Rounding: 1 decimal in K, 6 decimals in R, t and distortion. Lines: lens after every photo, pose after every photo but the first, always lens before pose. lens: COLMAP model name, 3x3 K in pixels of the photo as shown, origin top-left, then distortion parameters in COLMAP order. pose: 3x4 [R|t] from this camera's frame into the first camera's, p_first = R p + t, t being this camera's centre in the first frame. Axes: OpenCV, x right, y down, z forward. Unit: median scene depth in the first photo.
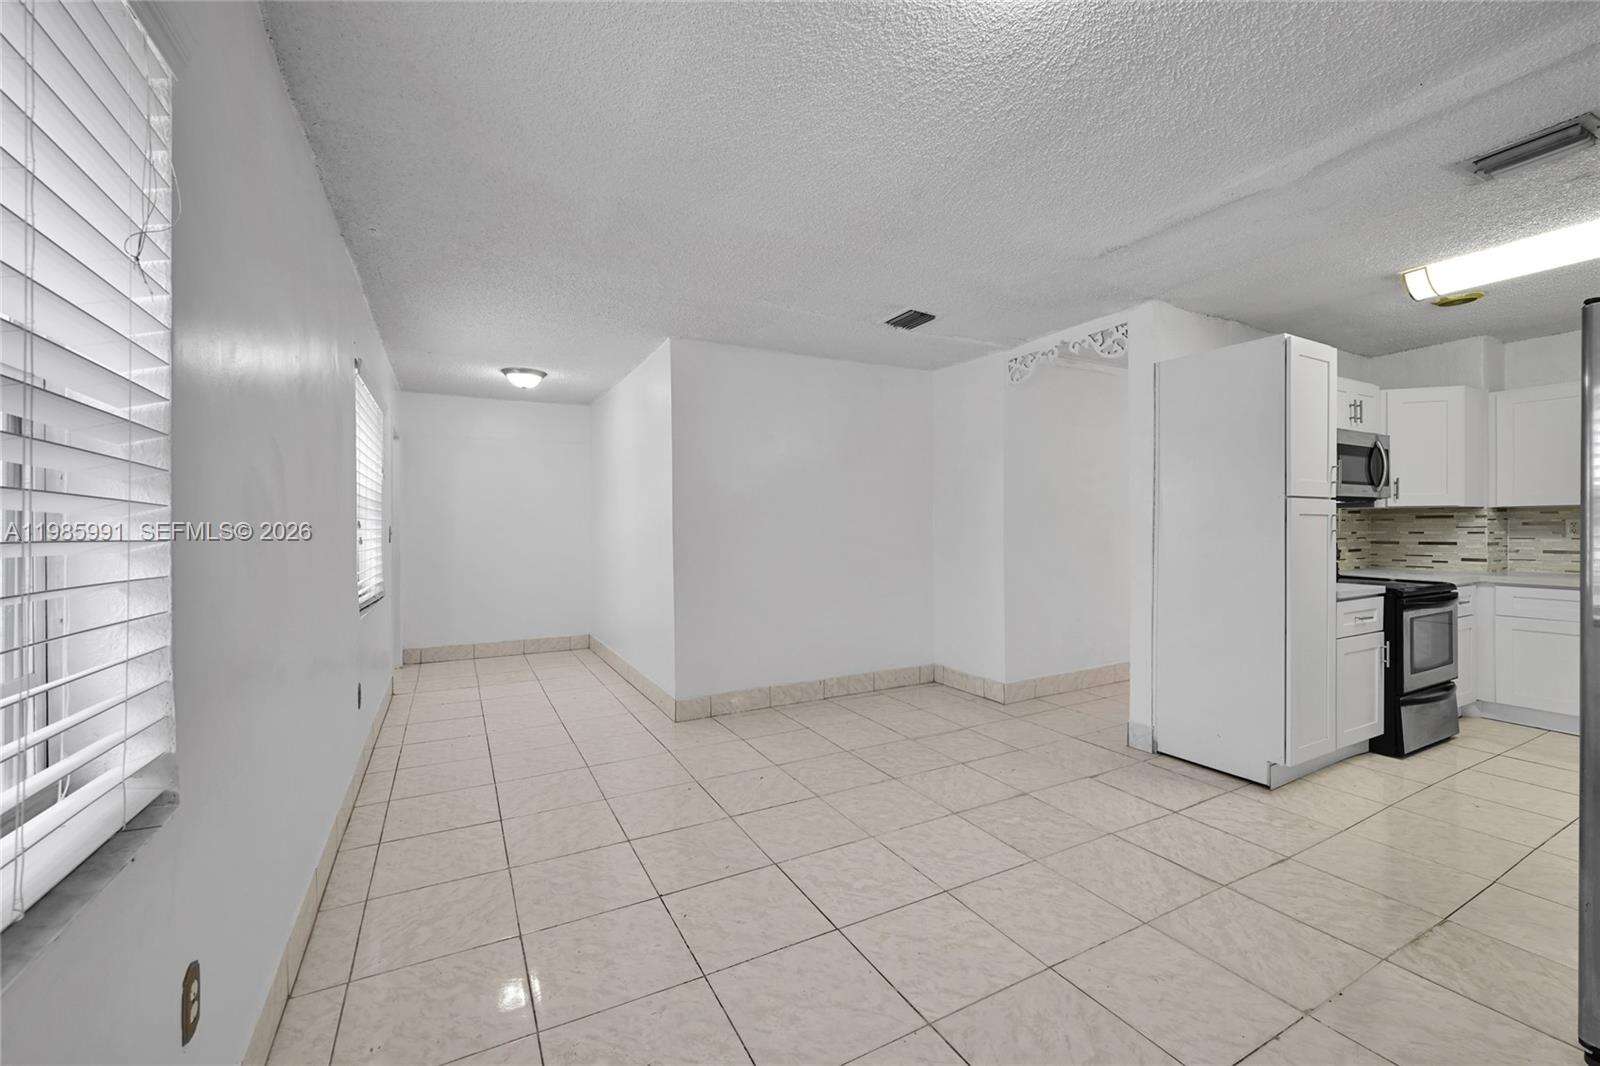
lens RADIAL K [[639.0, 0, 790.8], [0, 639.0, 528.8], [0, 0, 1]] dist [-0.000800, 0.000101]
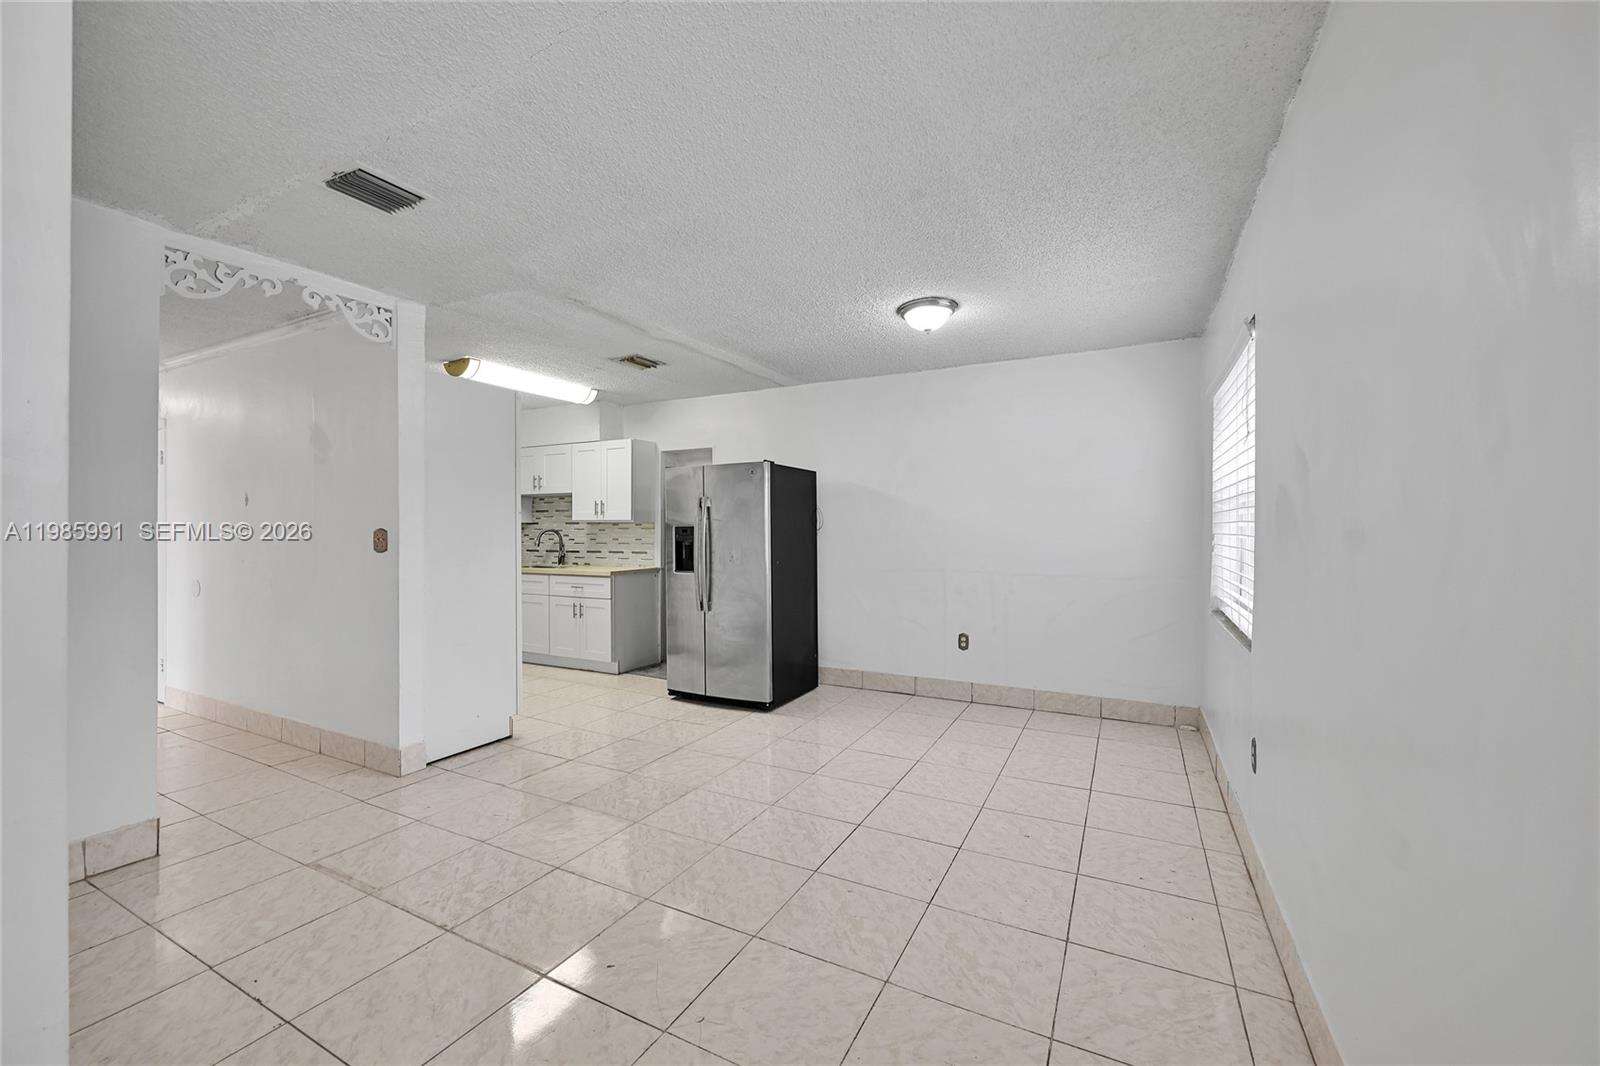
lens RADIAL K [[639.0, 0, 811.8], [0, 639.0, 532.1], [0, 0, 1]] dist [-0.000800, 0.000101]
pose [[-0.579476, 0.002253, 0.814986, -0.501253], [0.005041, 0.999987, 0.000820, -0.005772], [-0.814973, 0.004583, -0.579480, 0.944939]]
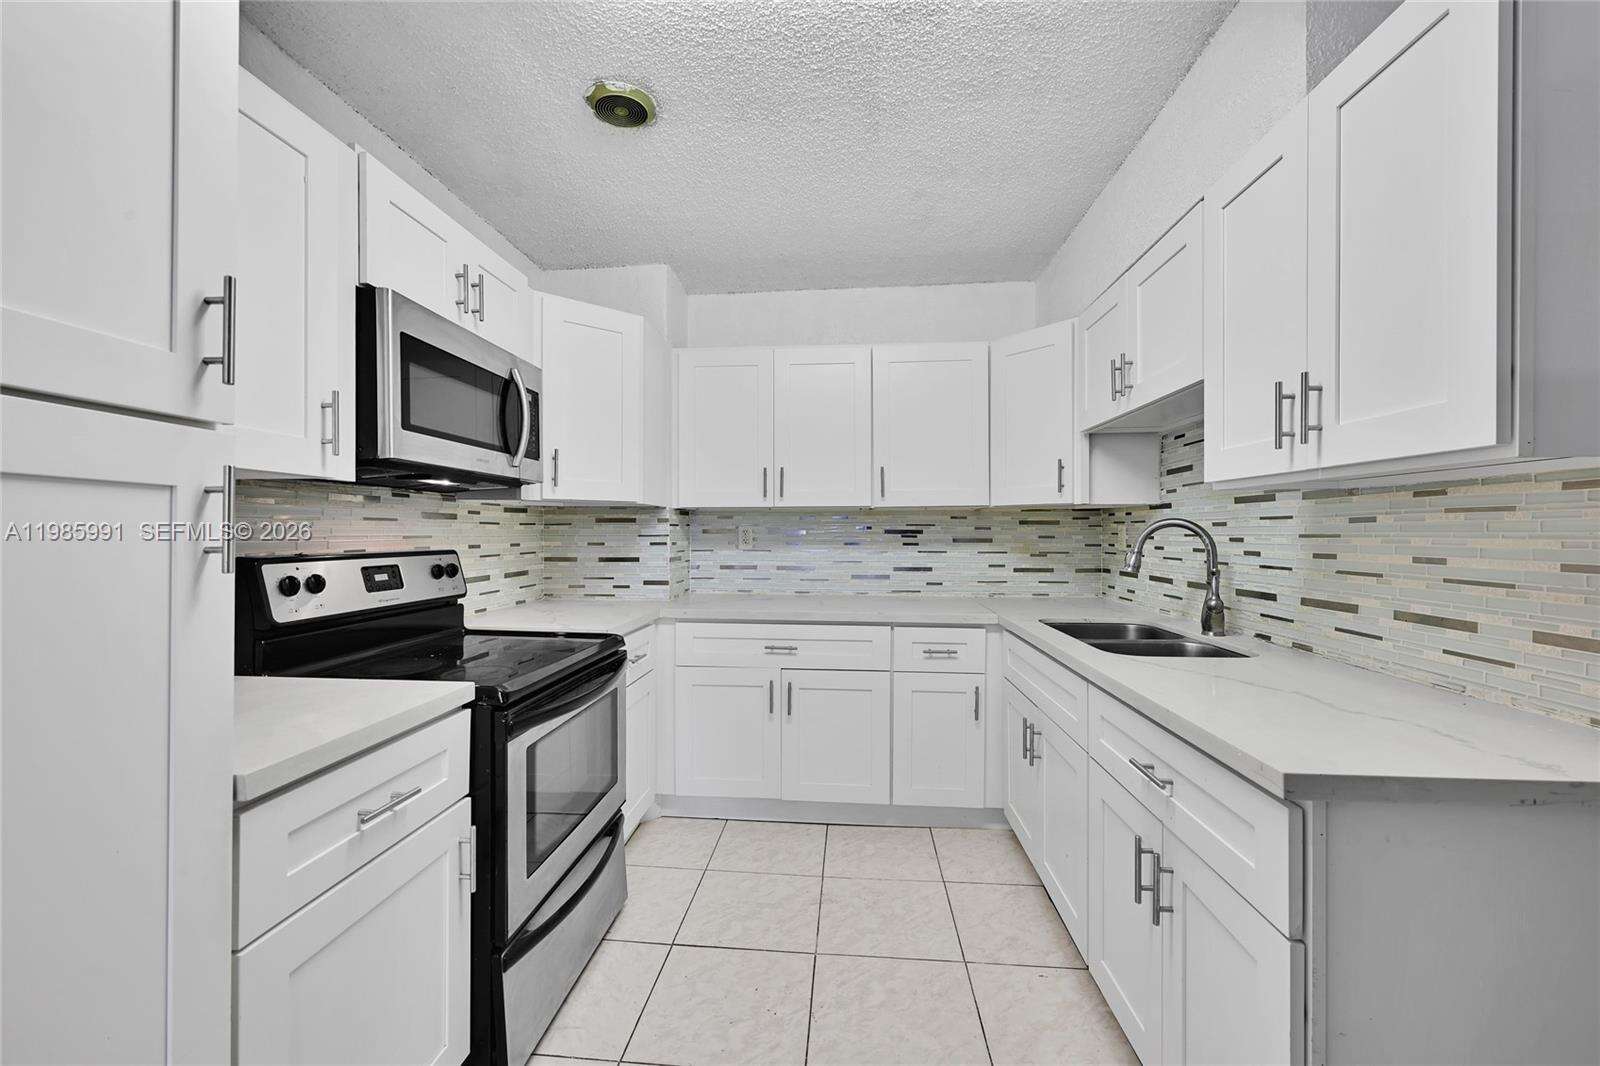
lens RADIAL K [[639.0, 0, 792.5], [0, 639.0, 535.4], [0, 0, 1]] dist [-0.000800, 0.000101]
pose [[0.548113, 0.001662, 0.836403, 0.600310], [0.000247, 0.999998, -0.002149, -0.001541], [-0.836404, 0.001385, 0.548111, 0.521435]]
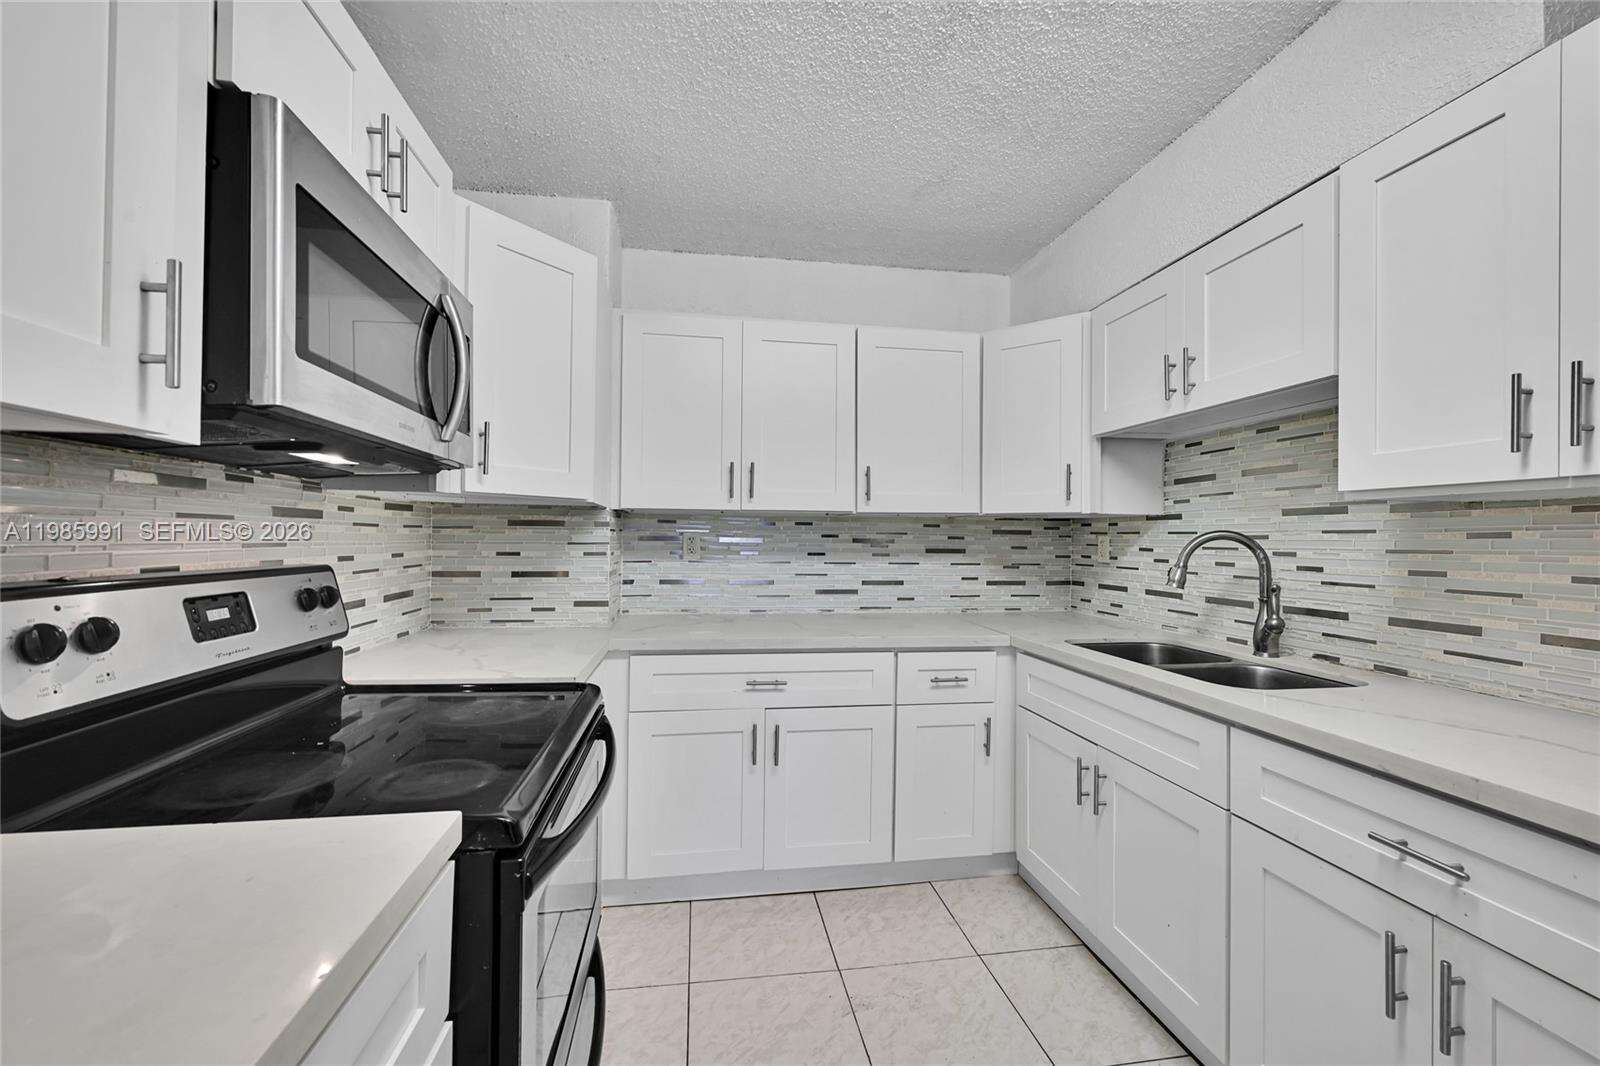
lens RADIAL K [[639.0, 0, 792.6], [0, 639.0, 534.6], [0, 0, 1]] dist [-0.000800, 0.000101]
pose [[0.326745, 0.015132, 0.944991, 0.644049], [-0.007425, 0.999882, -0.013443, -0.004428], [-0.945083, -0.002624, 0.326819, 0.696752]]
